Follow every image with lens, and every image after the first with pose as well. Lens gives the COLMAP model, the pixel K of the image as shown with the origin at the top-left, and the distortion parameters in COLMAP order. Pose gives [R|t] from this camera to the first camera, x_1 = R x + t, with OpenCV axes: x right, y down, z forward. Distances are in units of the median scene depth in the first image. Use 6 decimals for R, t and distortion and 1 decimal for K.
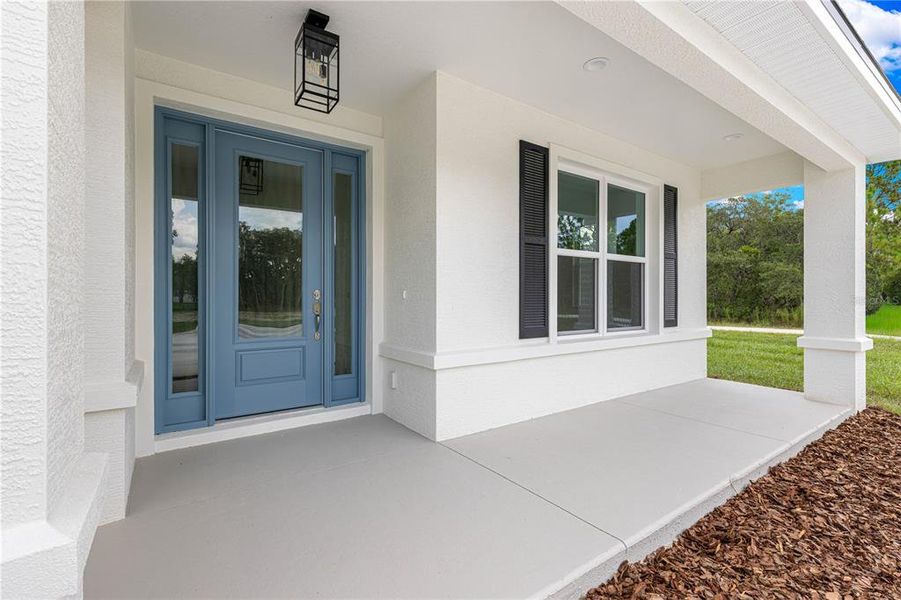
lens RADIAL K [[402.1, 0, 452.3], [0, 402.1, 299.4], [0, 0, 1]] dist [0.001746, -0.000022]
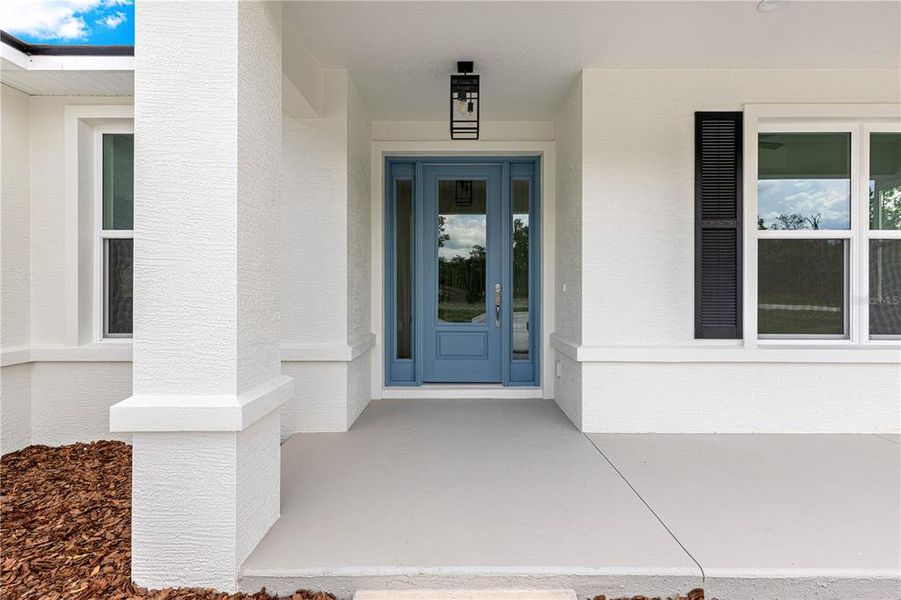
lens RADIAL K [[398.9, 0, 449.4], [0, 398.9, 291.3], [0, 0, 1]] dist [0.001717, 0.000202]
pose [[0.813444, 0.004197, -0.581628, 0.230025], [-0.004261, 0.999990, 0.001255, -0.003497], [0.581628, 0.001457, 0.813454, -0.019292]]
